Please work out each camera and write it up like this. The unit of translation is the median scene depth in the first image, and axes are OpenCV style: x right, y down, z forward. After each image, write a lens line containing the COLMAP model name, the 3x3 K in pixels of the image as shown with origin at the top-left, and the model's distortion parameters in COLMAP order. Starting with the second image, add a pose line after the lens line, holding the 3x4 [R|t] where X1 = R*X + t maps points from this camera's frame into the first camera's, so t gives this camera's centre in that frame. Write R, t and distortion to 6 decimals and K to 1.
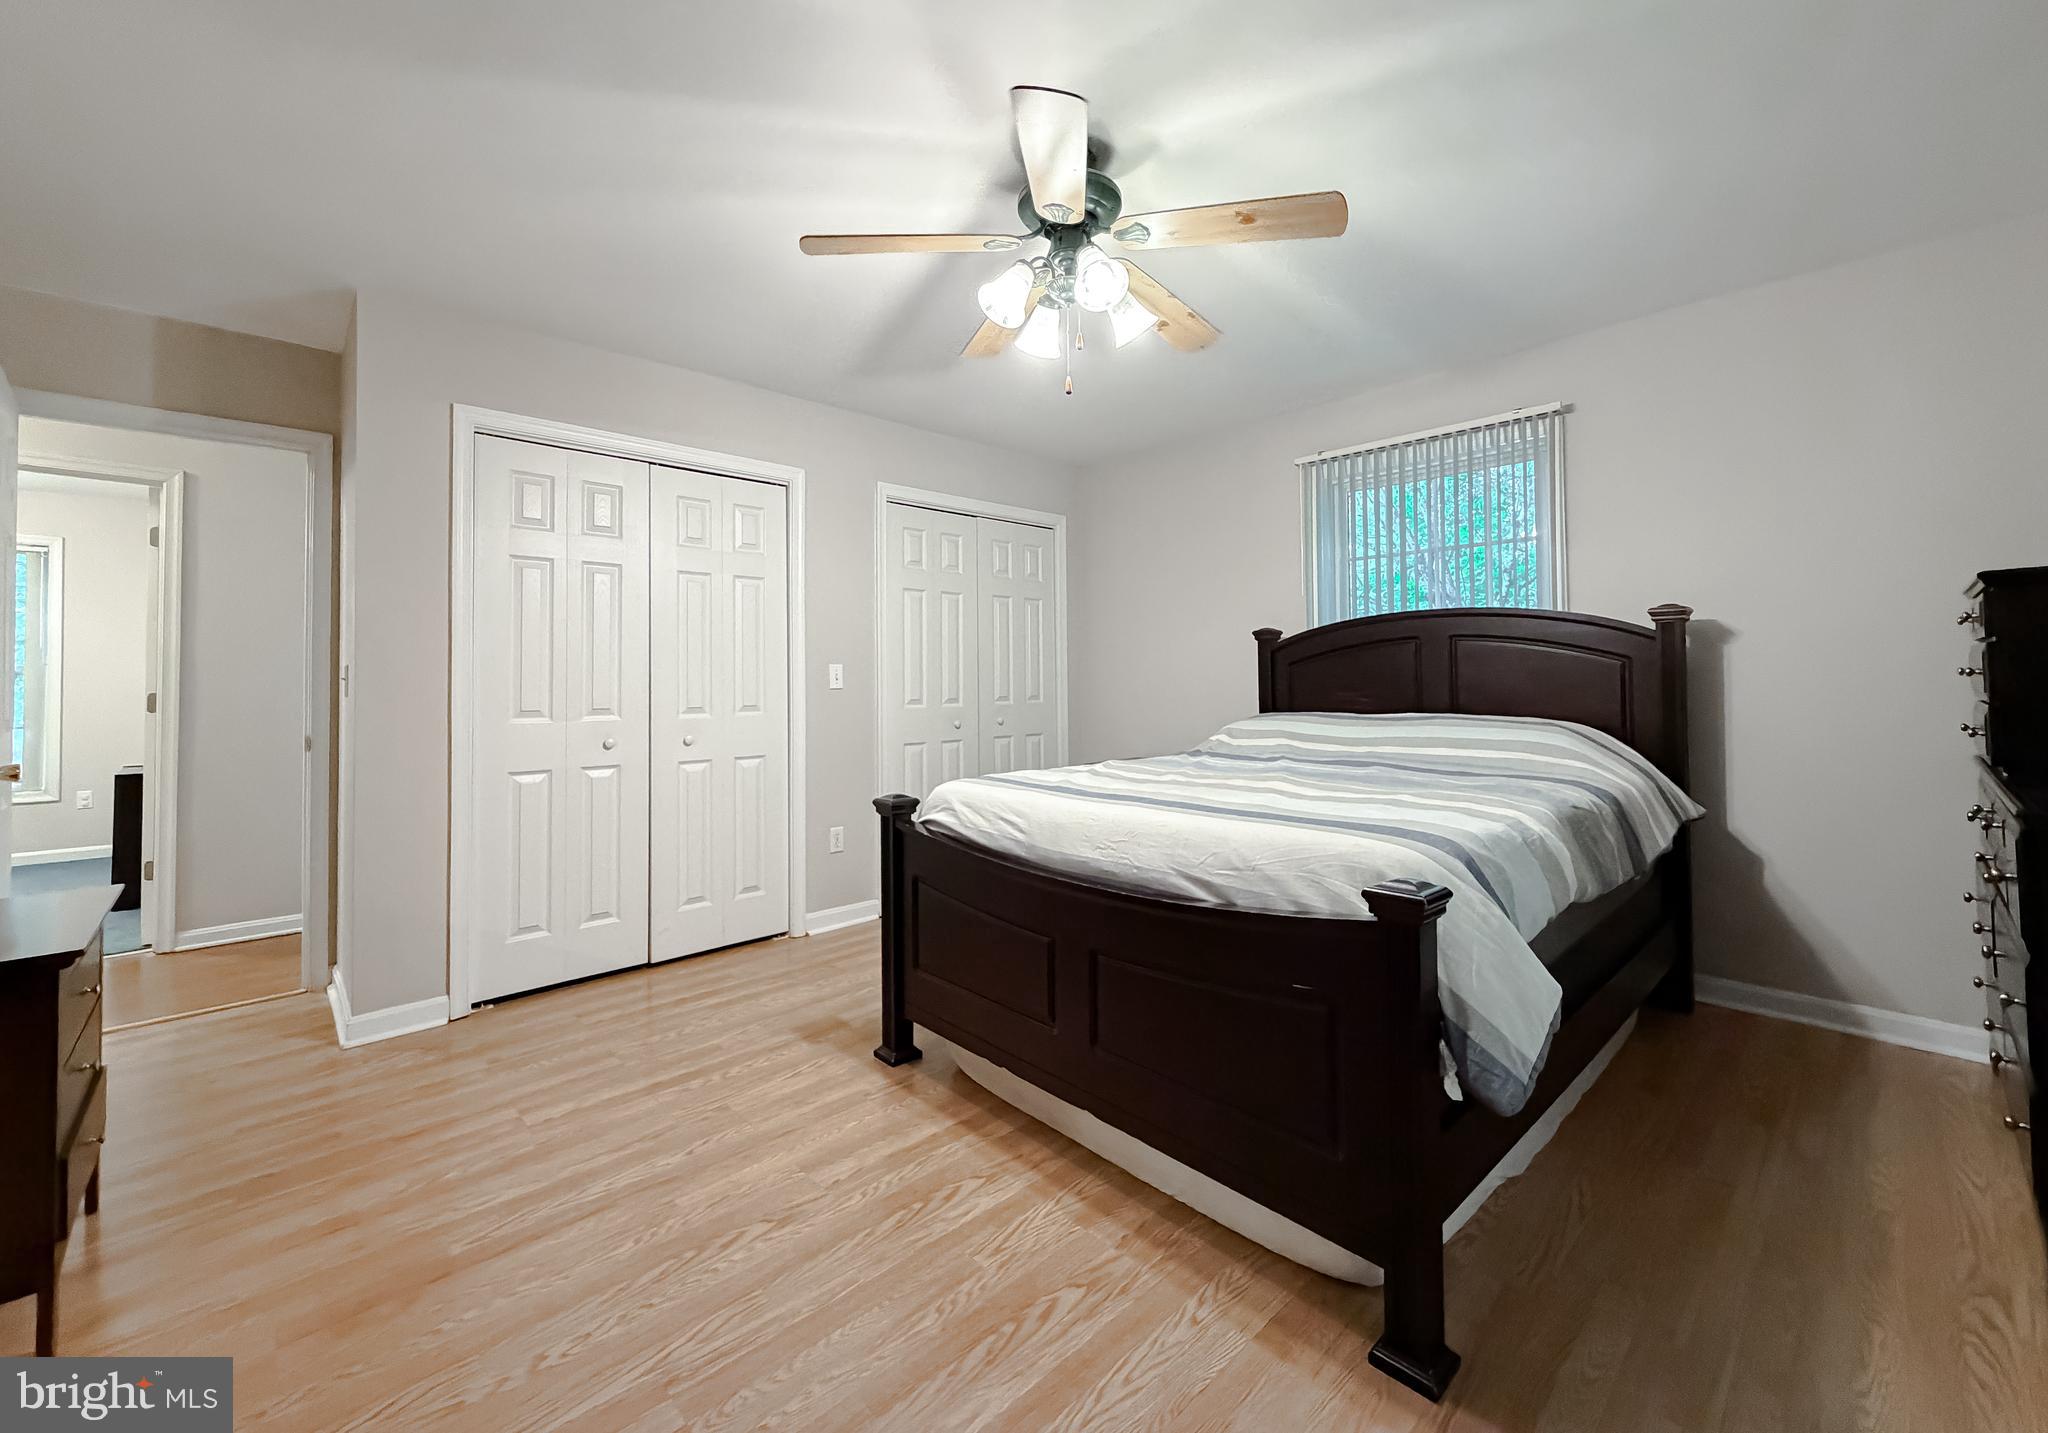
lens RADIAL K [[830.1, 0, 1024.8], [0, 830.1, 669.4], [0, 0, 1]] dist [-0.000364, -0.000017]
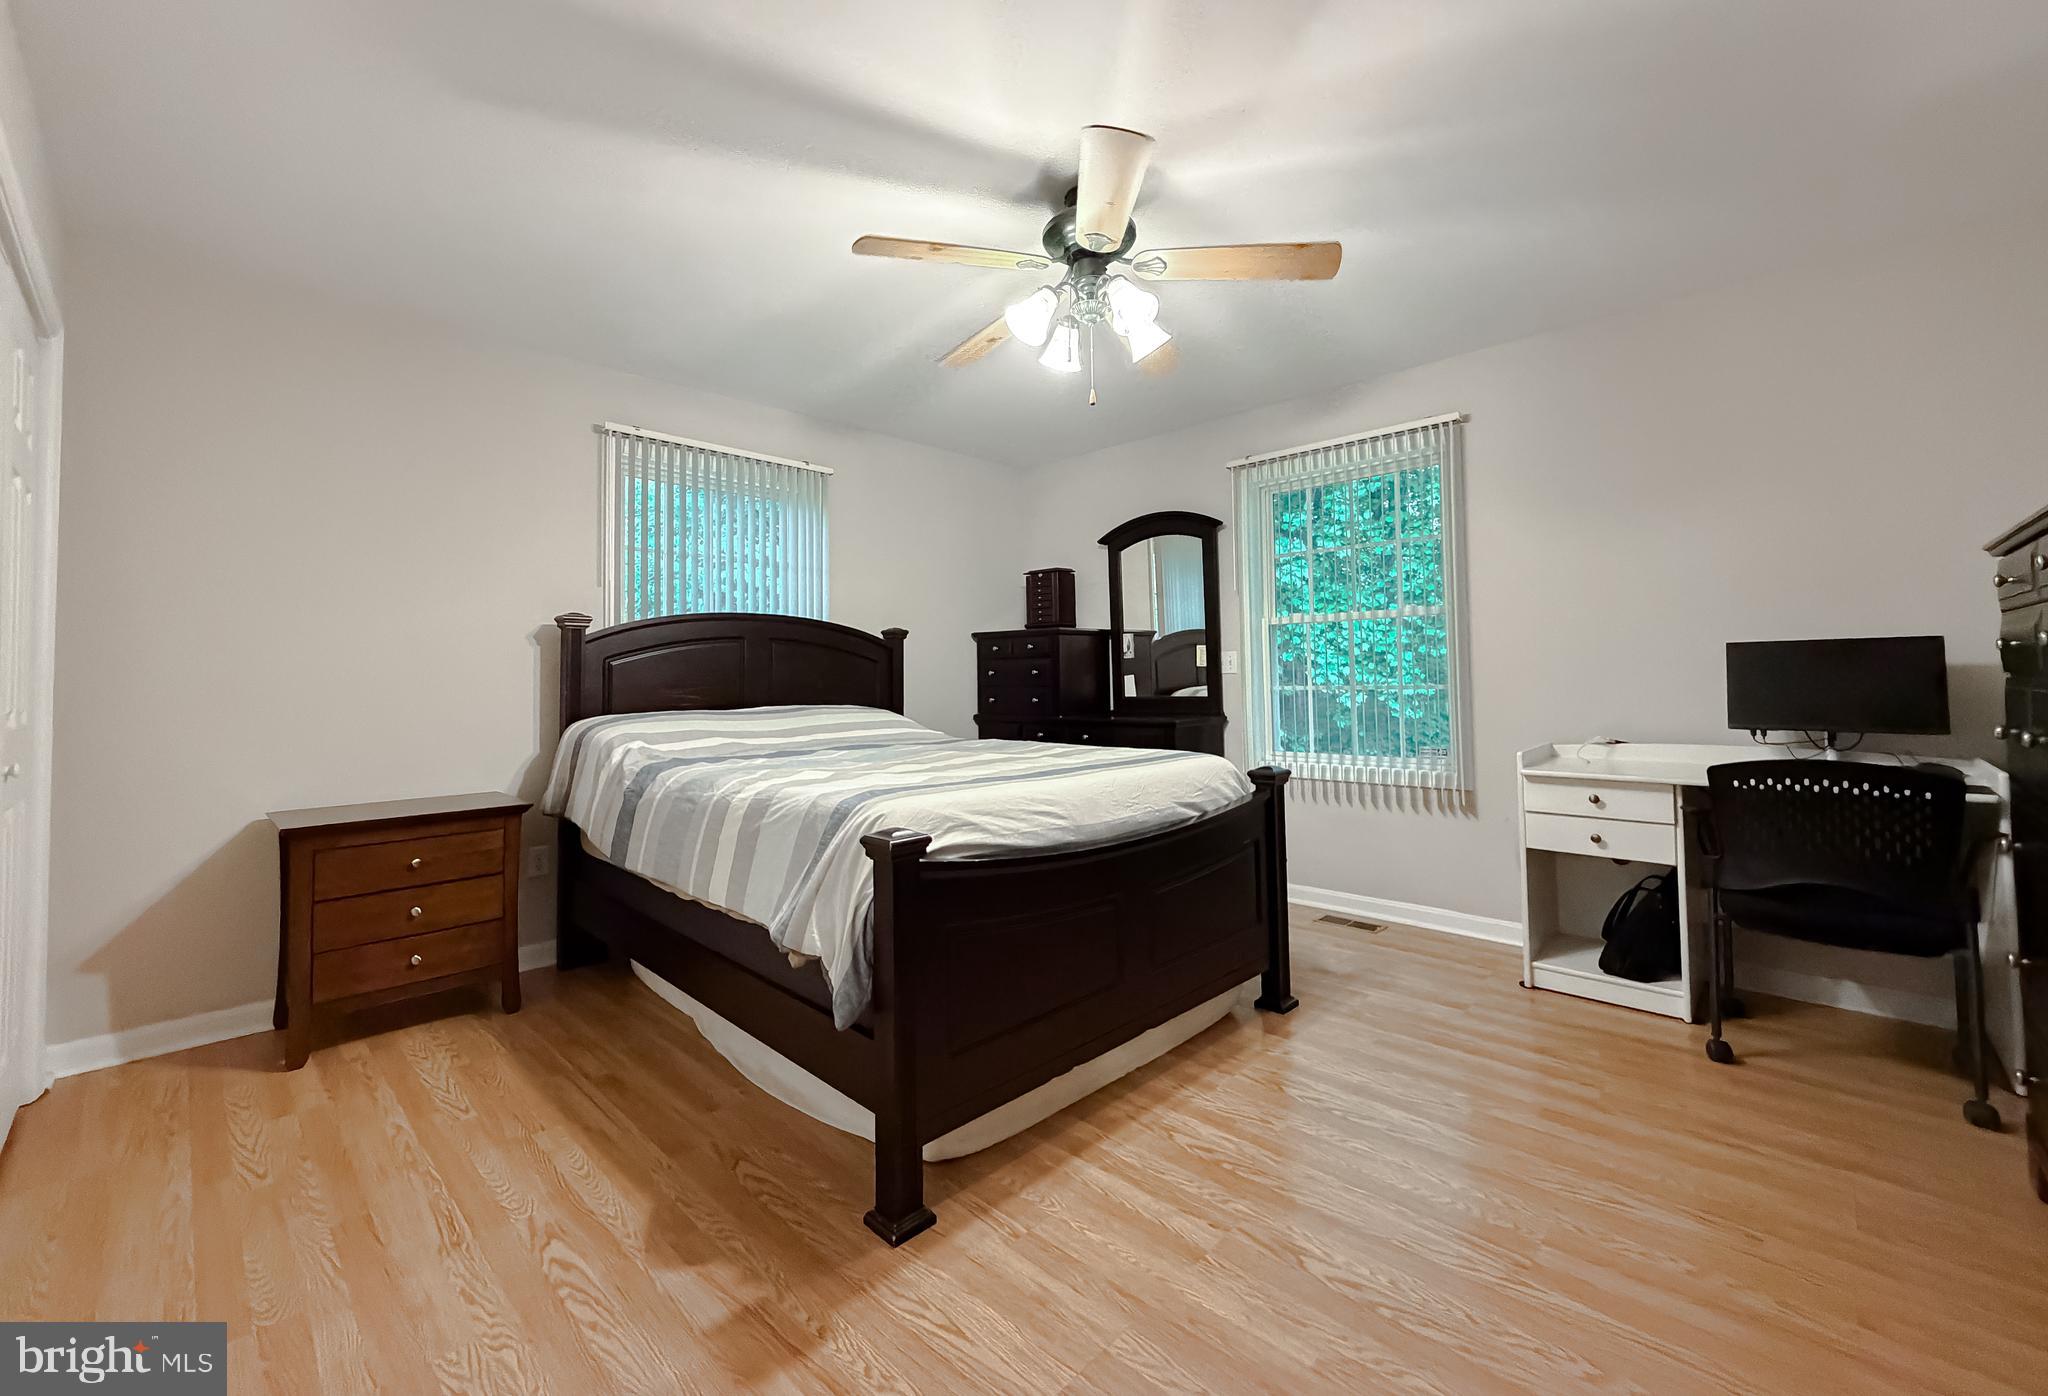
lens RADIAL K [[820.5, 0, 1023.3], [0, 820.5, 654.2], [0, 0, 1]] dist [-0.000408, -0.000025]
pose [[-0.045802, 0.041560, 0.998086, -0.998152], [-0.001666, 0.999130, -0.041680, 0.044291], [-0.998949, -0.003572, -0.045693, 1.117556]]
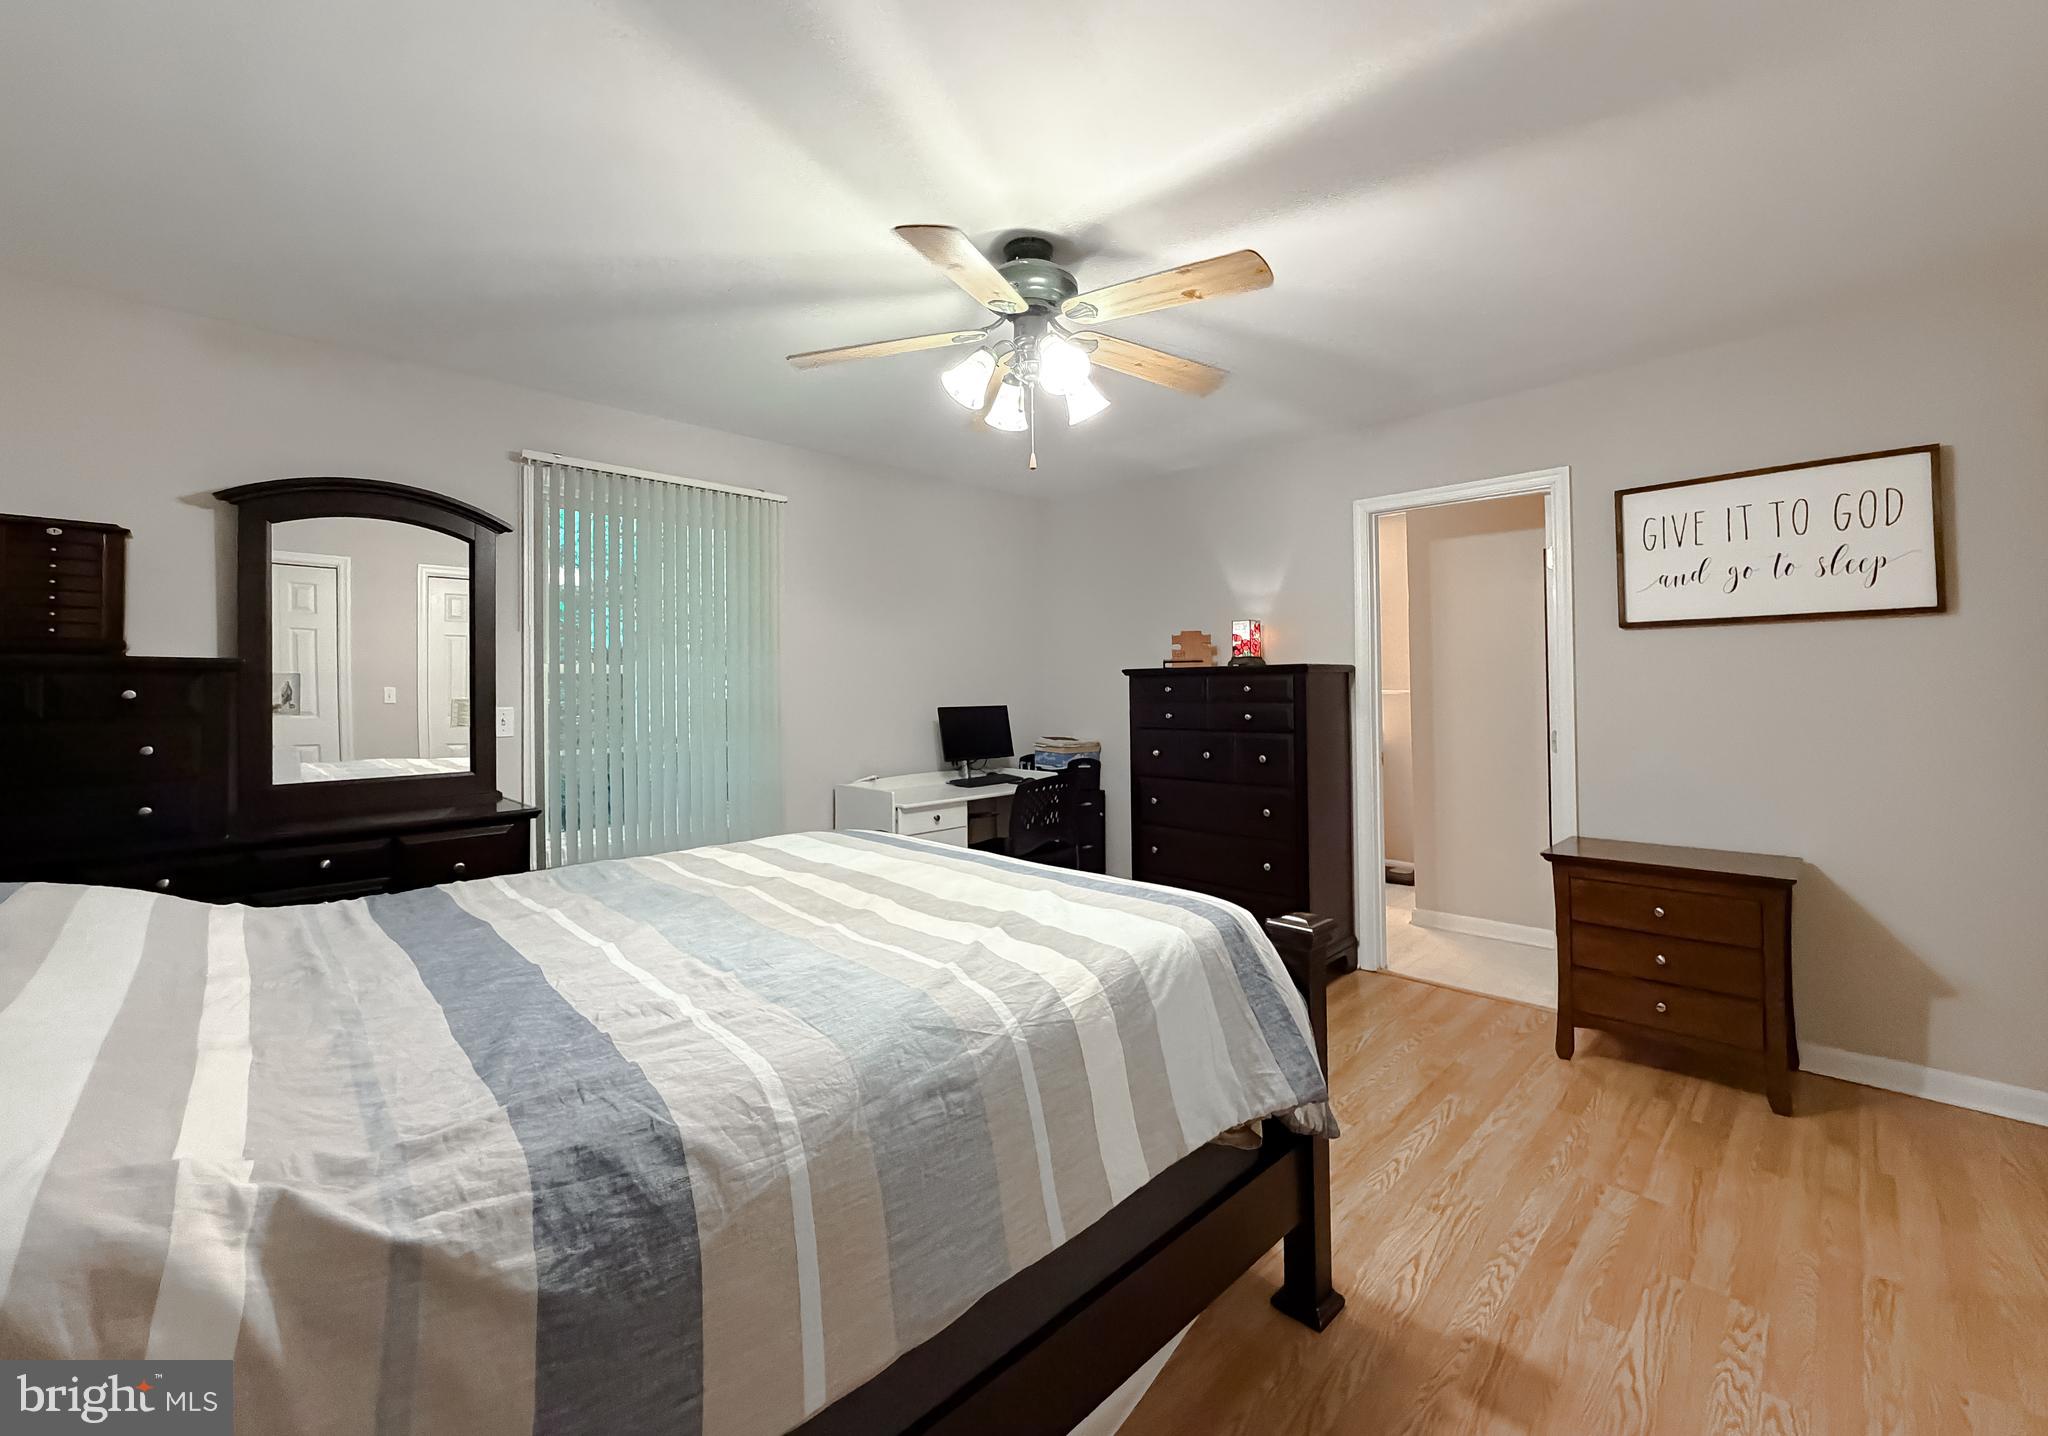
lens RADIAL K [[830.1, 0, 1024.8], [0, 830.1, 670.9], [0, 0, 1]] dist [-0.000364, -0.000017]
pose [[-0.999279, 0.022128, -0.030863, 0.102259], [0.023390, 0.998880, -0.041129, -0.029067], [0.029918, -0.041822, -0.998677, 2.016793]]
